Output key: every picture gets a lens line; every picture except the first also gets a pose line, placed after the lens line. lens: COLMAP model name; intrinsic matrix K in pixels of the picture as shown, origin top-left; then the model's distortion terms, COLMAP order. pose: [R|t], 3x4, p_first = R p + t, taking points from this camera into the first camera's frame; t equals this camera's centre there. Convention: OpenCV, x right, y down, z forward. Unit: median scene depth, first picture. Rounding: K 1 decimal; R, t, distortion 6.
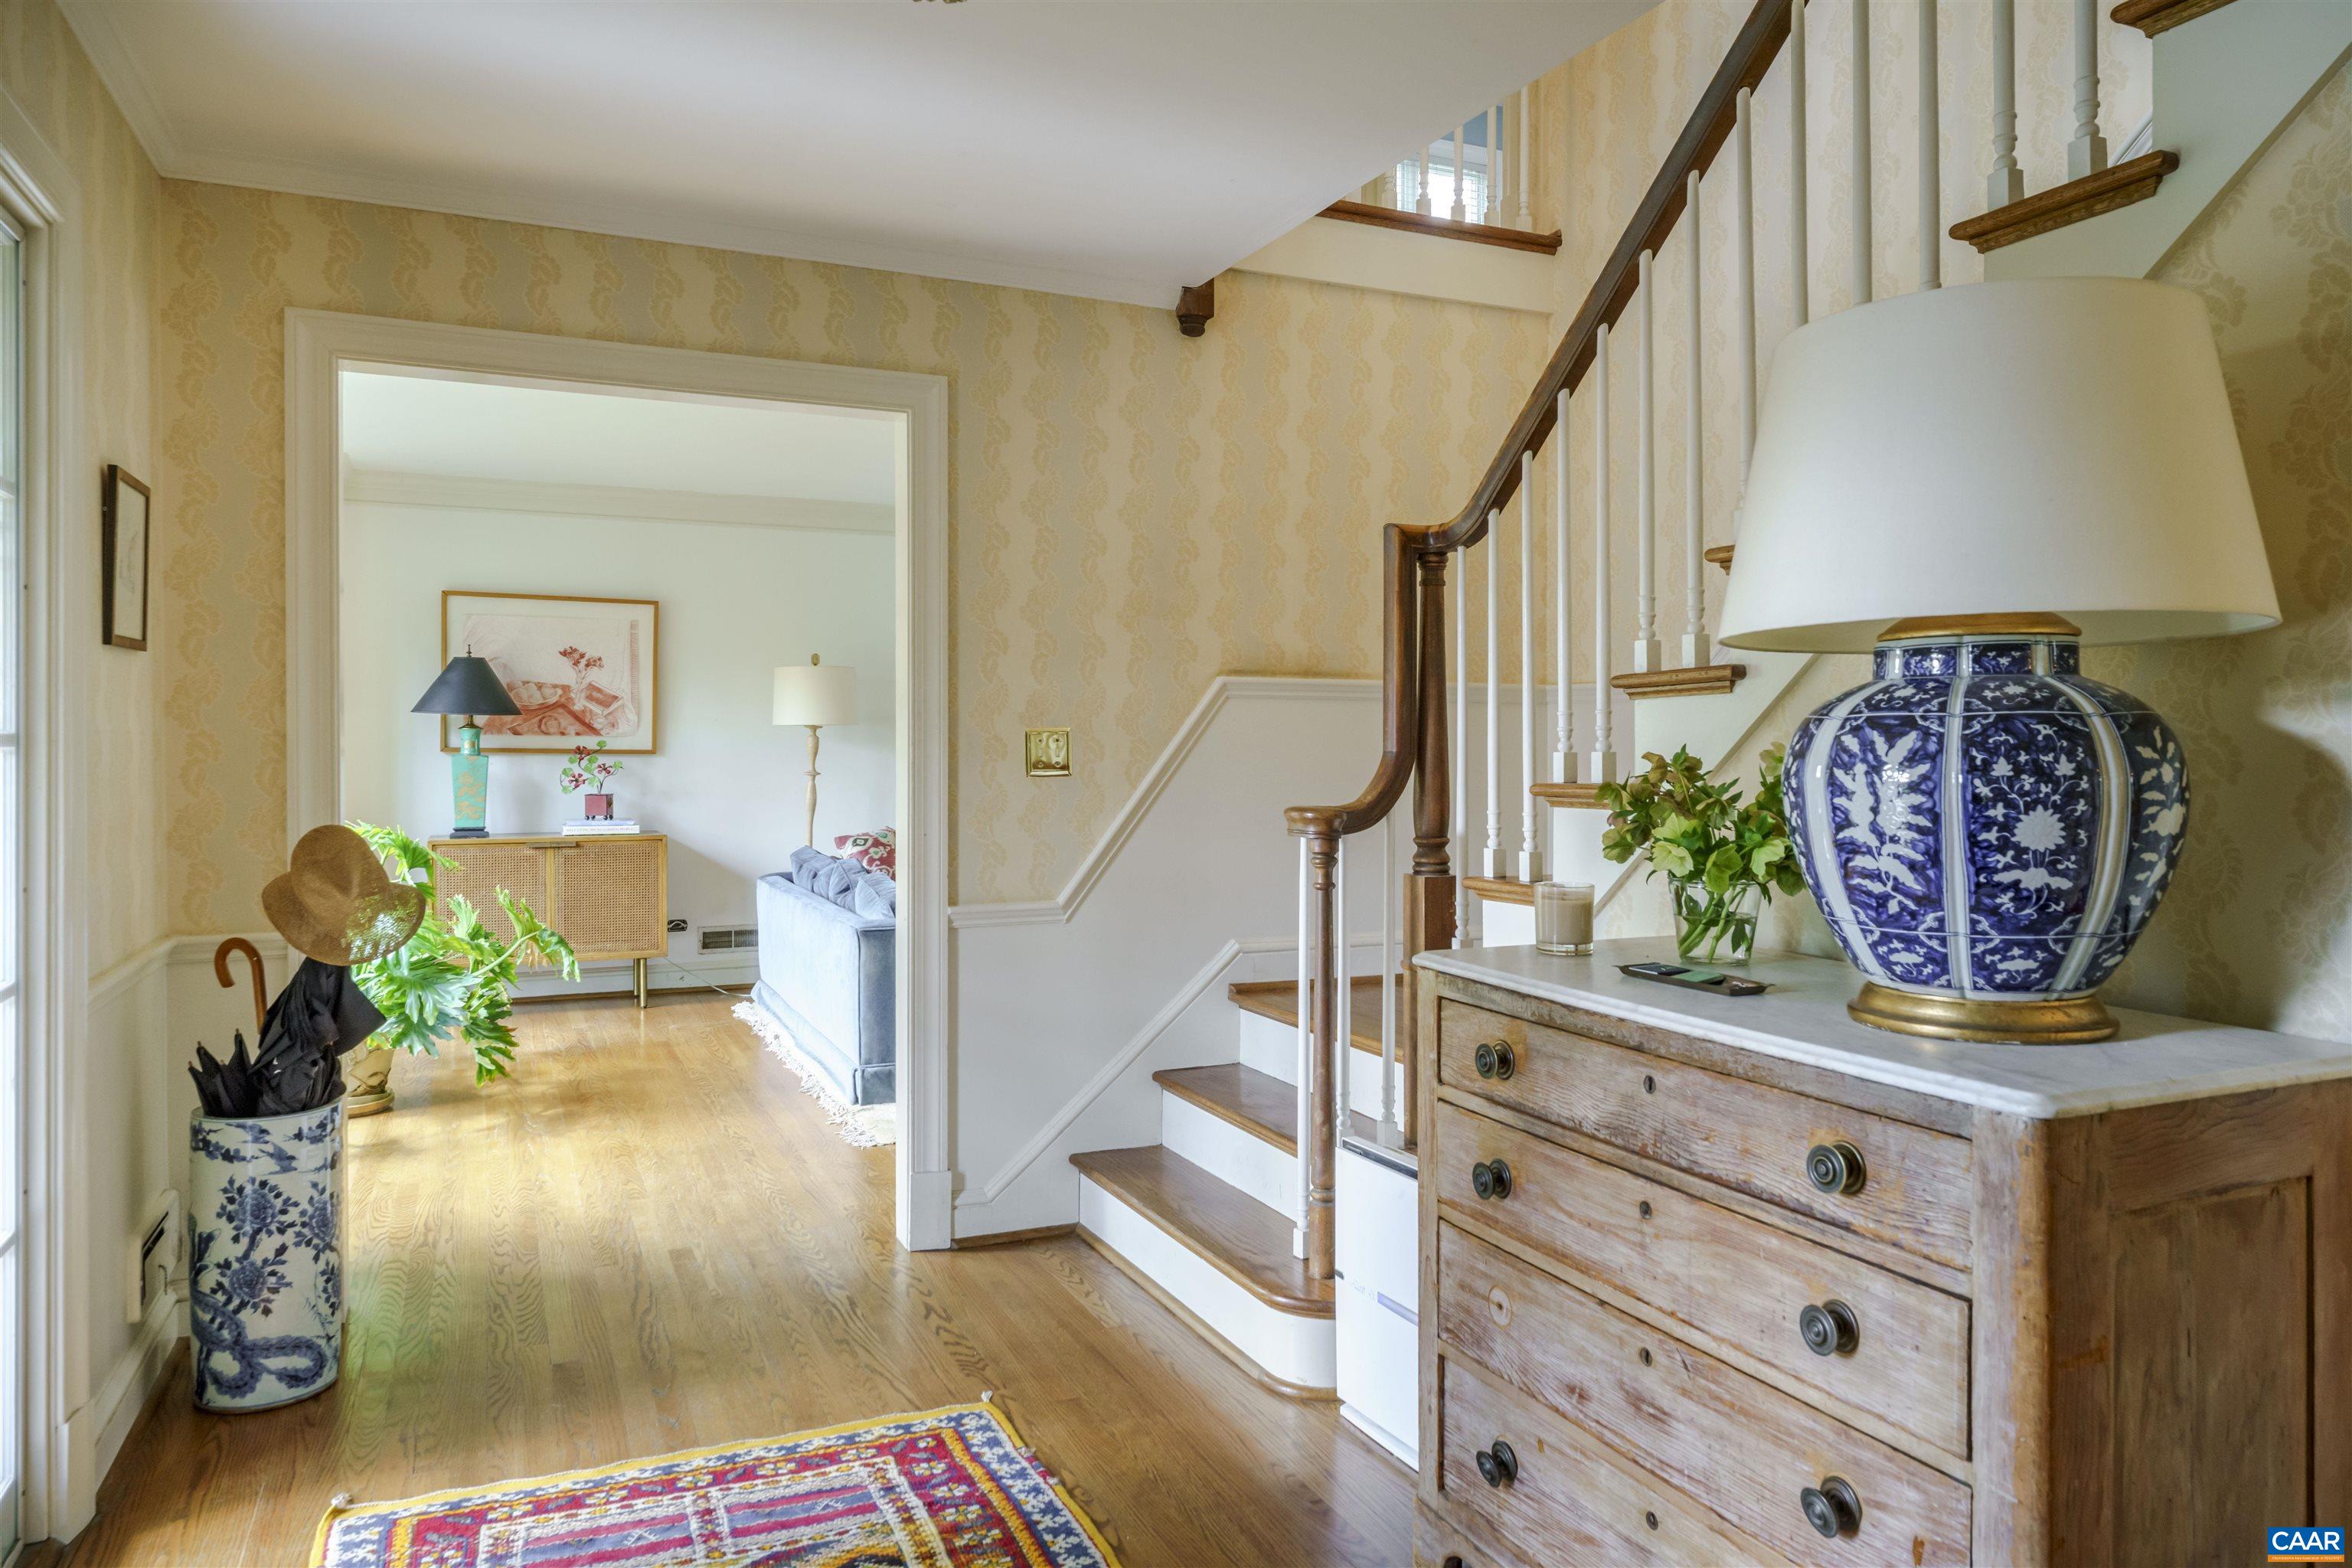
lens RADIAL K [[1533.7, 0, 1180.4], [0, 1533.7, 767.6], [0, 0, 1]] dist [0.001371, 0.000971]
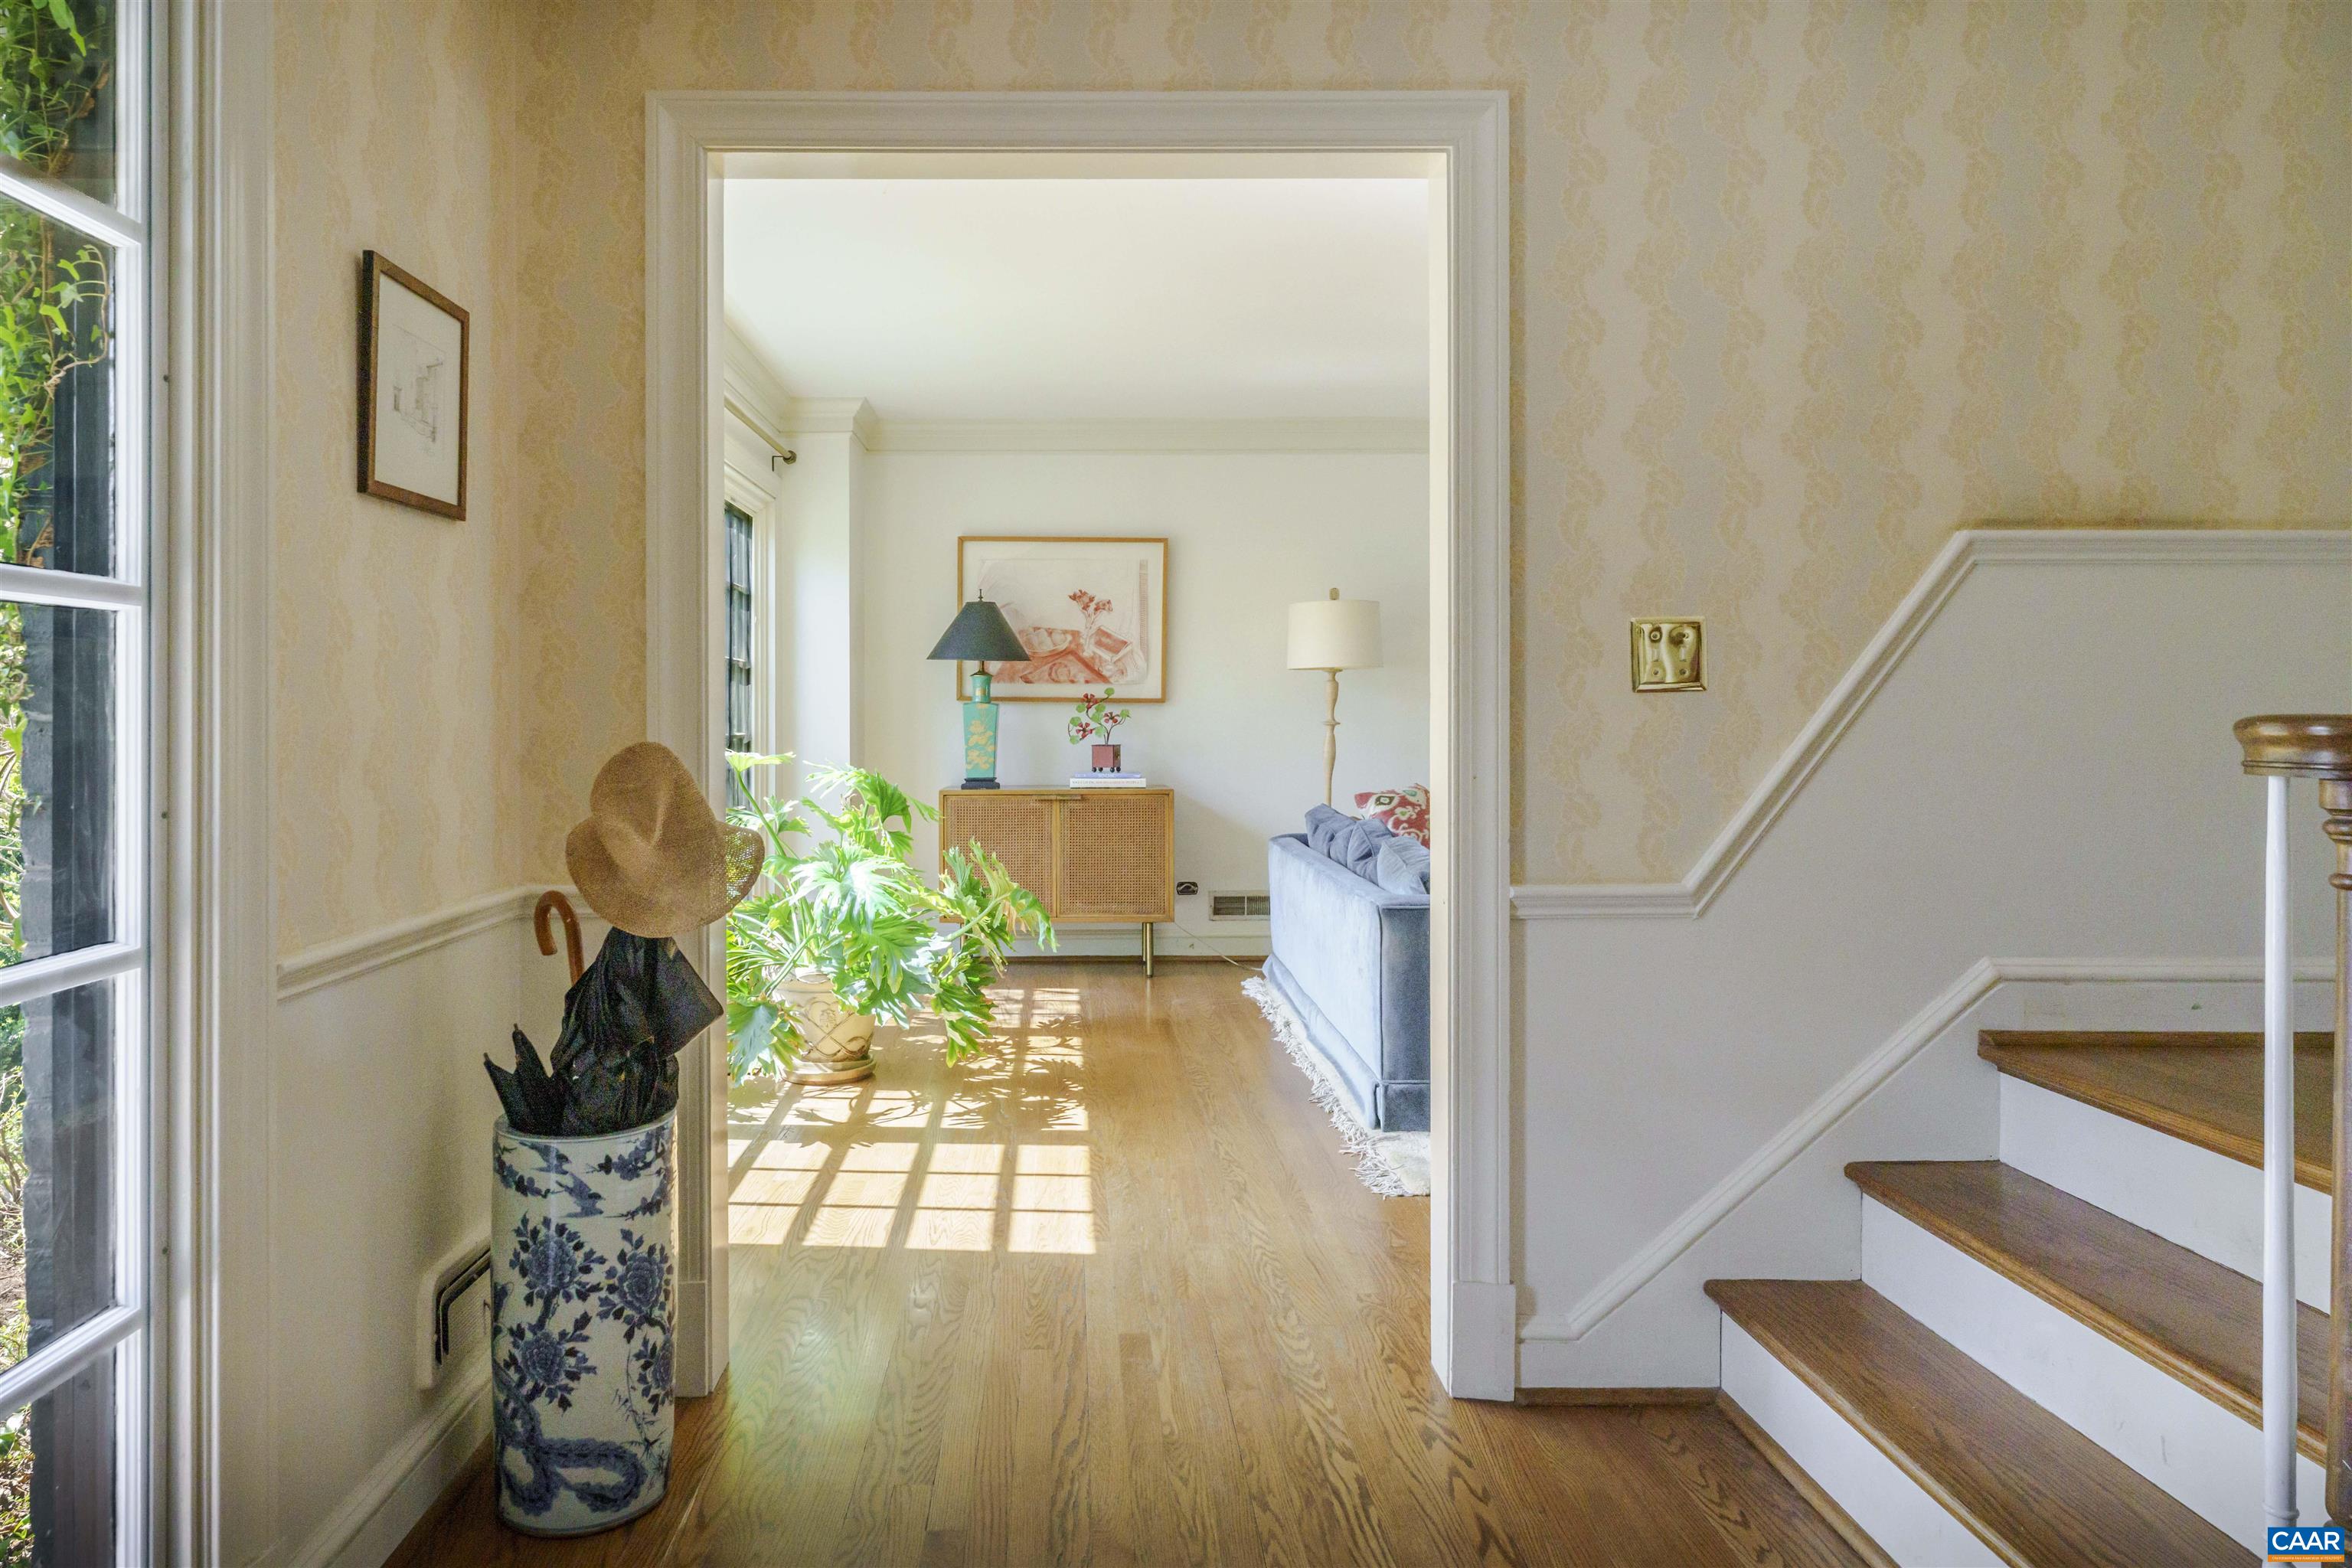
lens RADIAL K [[1452.4, 0, 1070.1], [0, 1452.4, 726.8], [0, 0, 1]] dist [-0.001548, -0.001075]
pose [[0.912120, -0.002215, -0.409918, -0.059041], [-0.001688, 0.999957, -0.009158, 0.024252], [0.409921, 0.009045, 0.912076, 0.304419]]
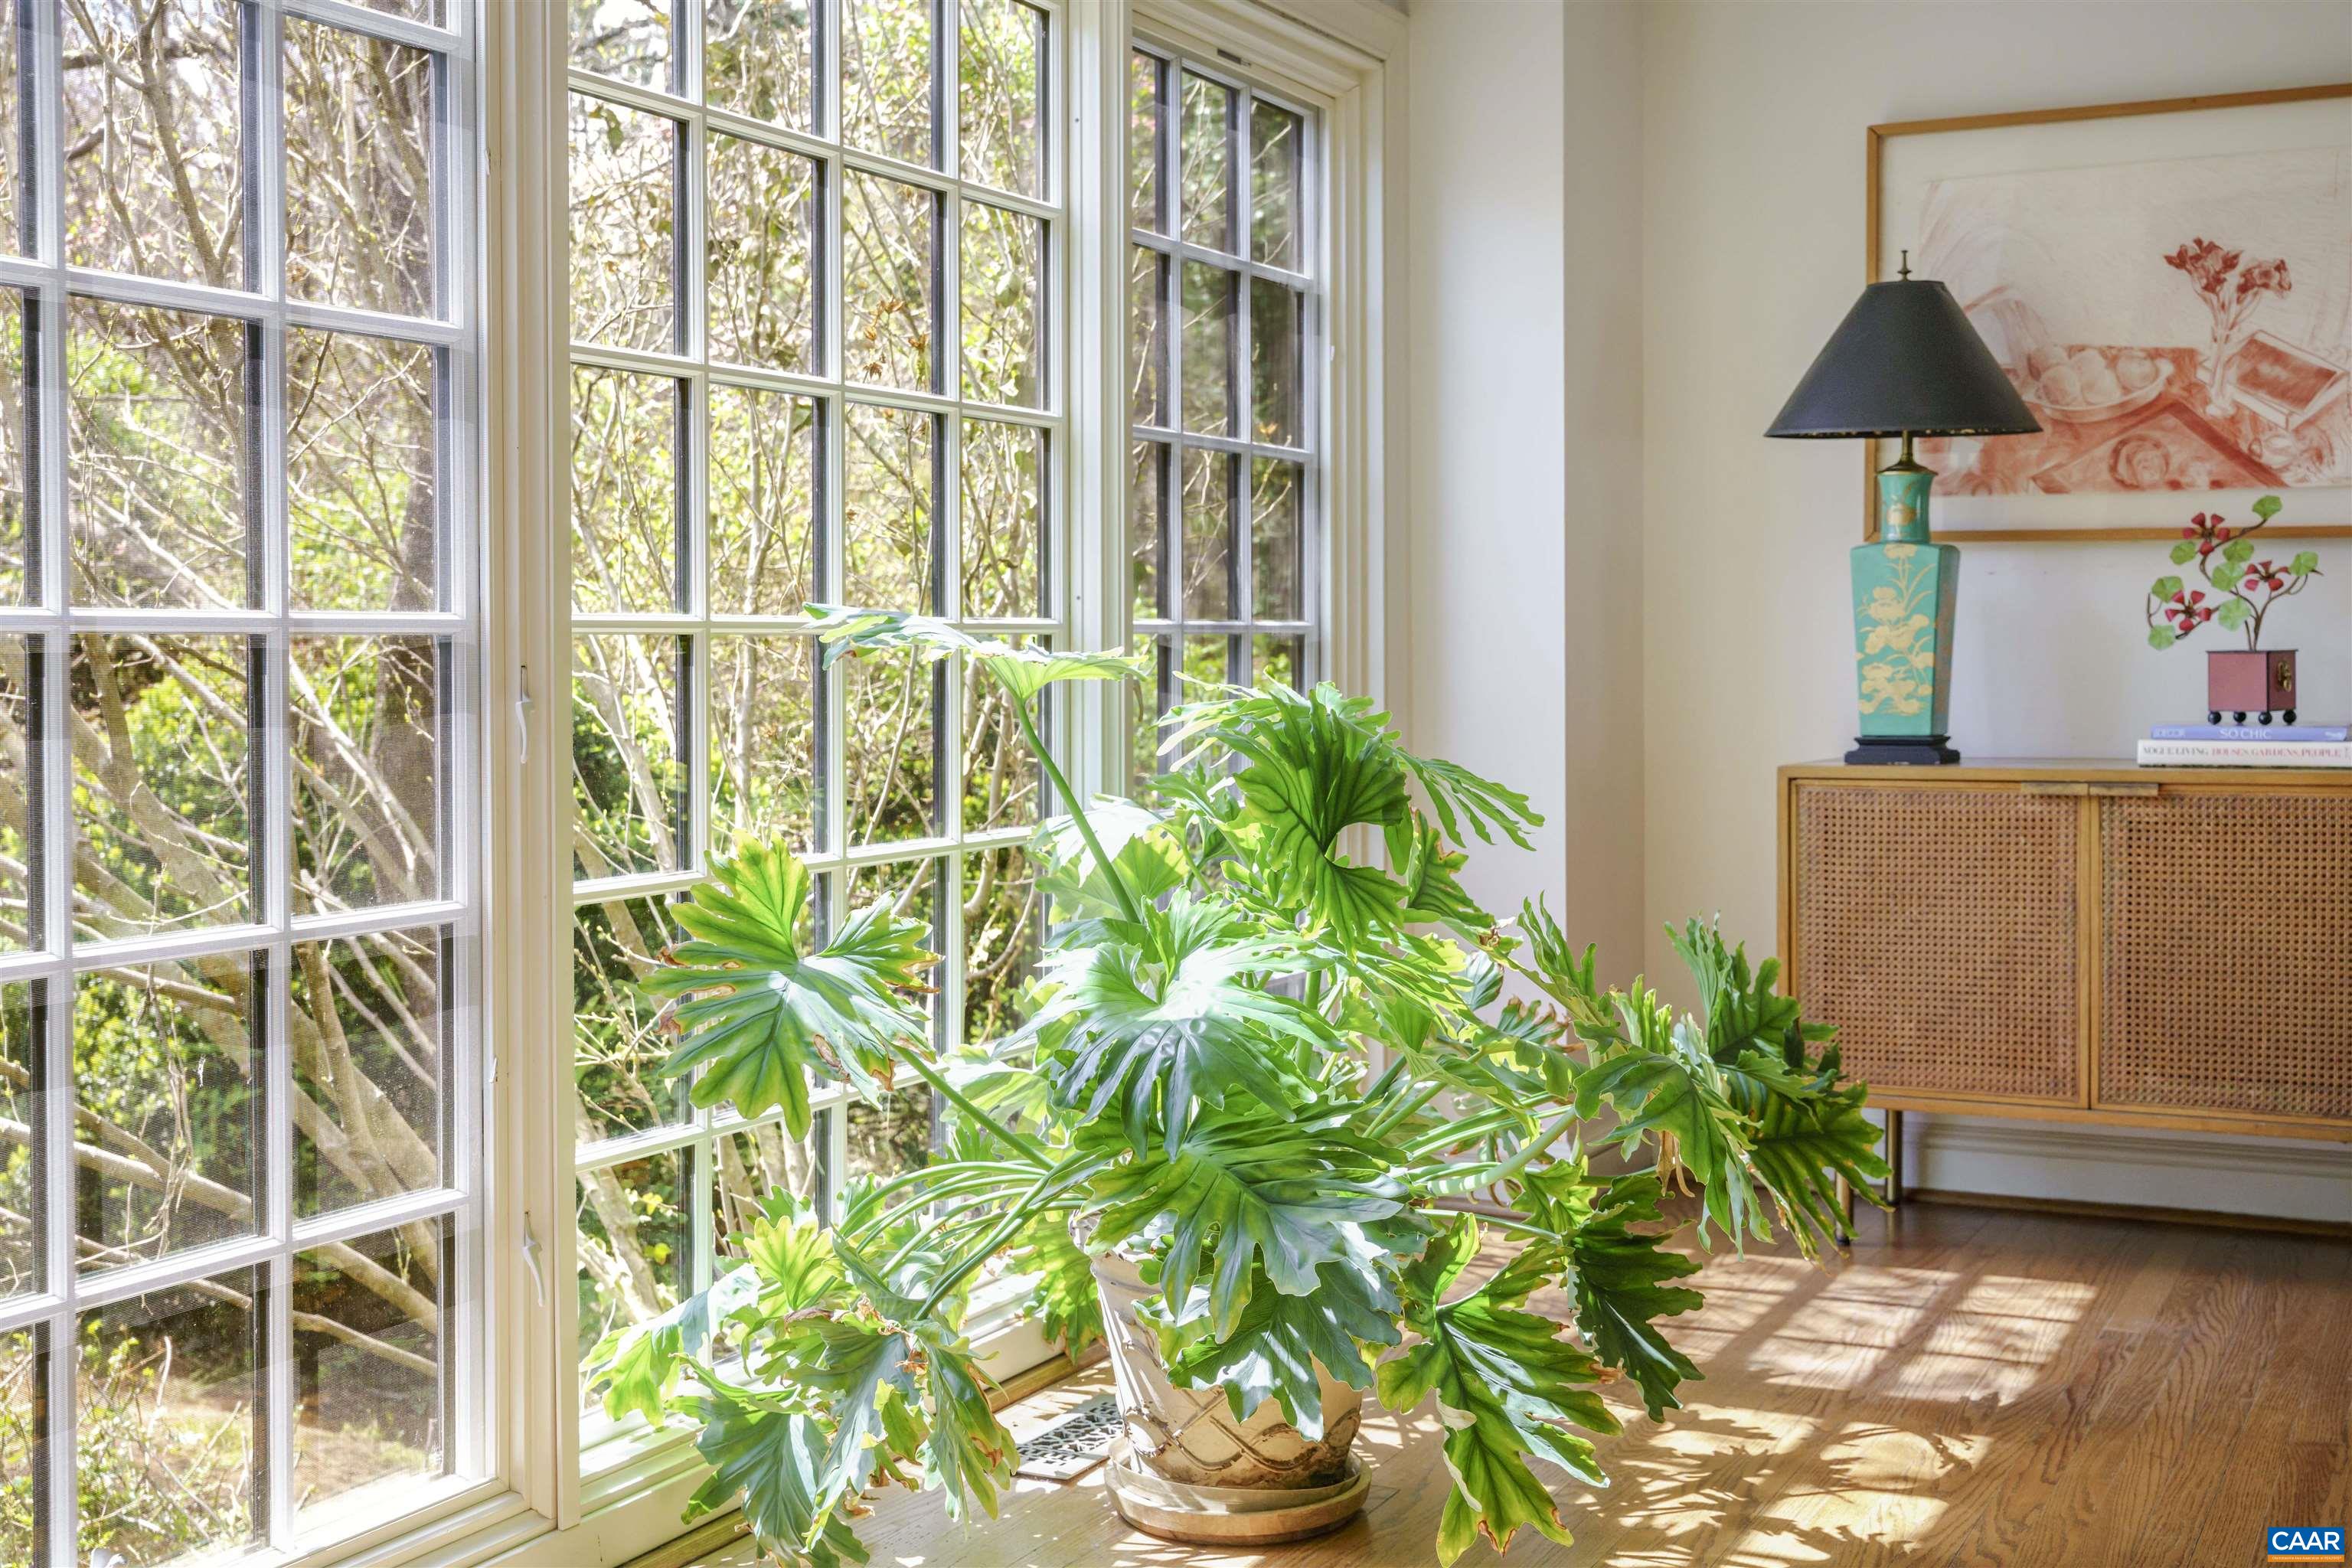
lens RADIAL K [[2680.9, 0, 1178.1], [0, 2680.9, 730.1], [0, 0, 1]] dist [0.025953, 0.011476]
pose [[0.625451, 0.015401, -0.780112, -0.096259], [-0.002893, 0.999844, 0.017420, 0.042649], [0.780258, -0.008638, 0.625398, 0.726691]]
